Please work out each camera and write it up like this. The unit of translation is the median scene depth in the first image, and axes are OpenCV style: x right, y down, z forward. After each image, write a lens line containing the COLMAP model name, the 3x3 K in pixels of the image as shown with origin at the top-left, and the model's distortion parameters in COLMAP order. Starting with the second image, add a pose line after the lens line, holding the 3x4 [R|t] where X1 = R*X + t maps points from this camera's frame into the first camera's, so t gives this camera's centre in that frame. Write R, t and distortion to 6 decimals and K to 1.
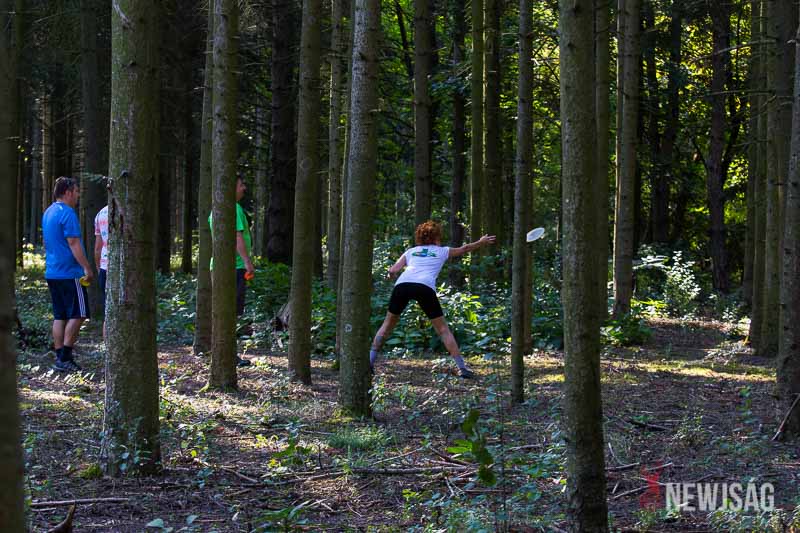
lens RADIAL K [[1691.7, 0, 400.0], [0, 1691.7, 266.9], [0, 0, 1]] dist [-0.008229, 0.000000]
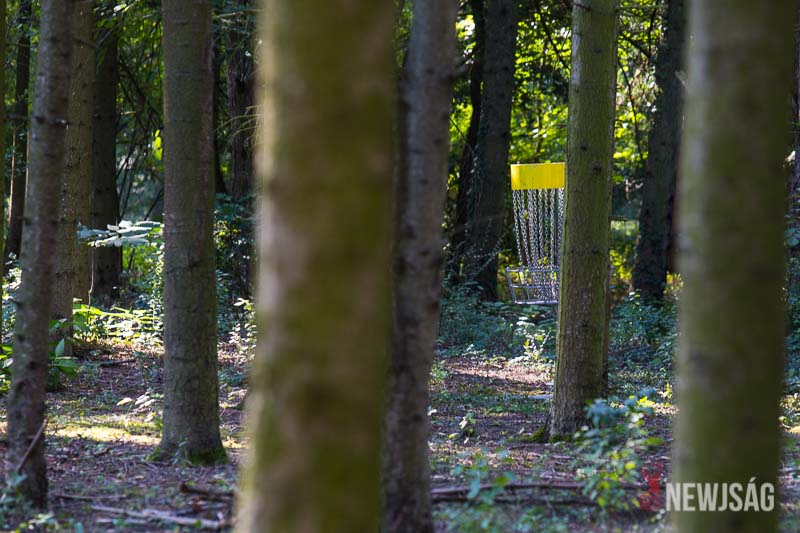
lens RADIAL K [[4634.7, 0, 400.0], [0, 4634.7, 266.3], [0, 0, 1]] dist [0.700409, 0.000000]
pose [[0.995036, 0.011102, 0.098896, 0.195011], [-0.011716, 0.999916, 0.005632, -0.003654], [-0.098825, -0.006762, 0.995082, -0.820352]]
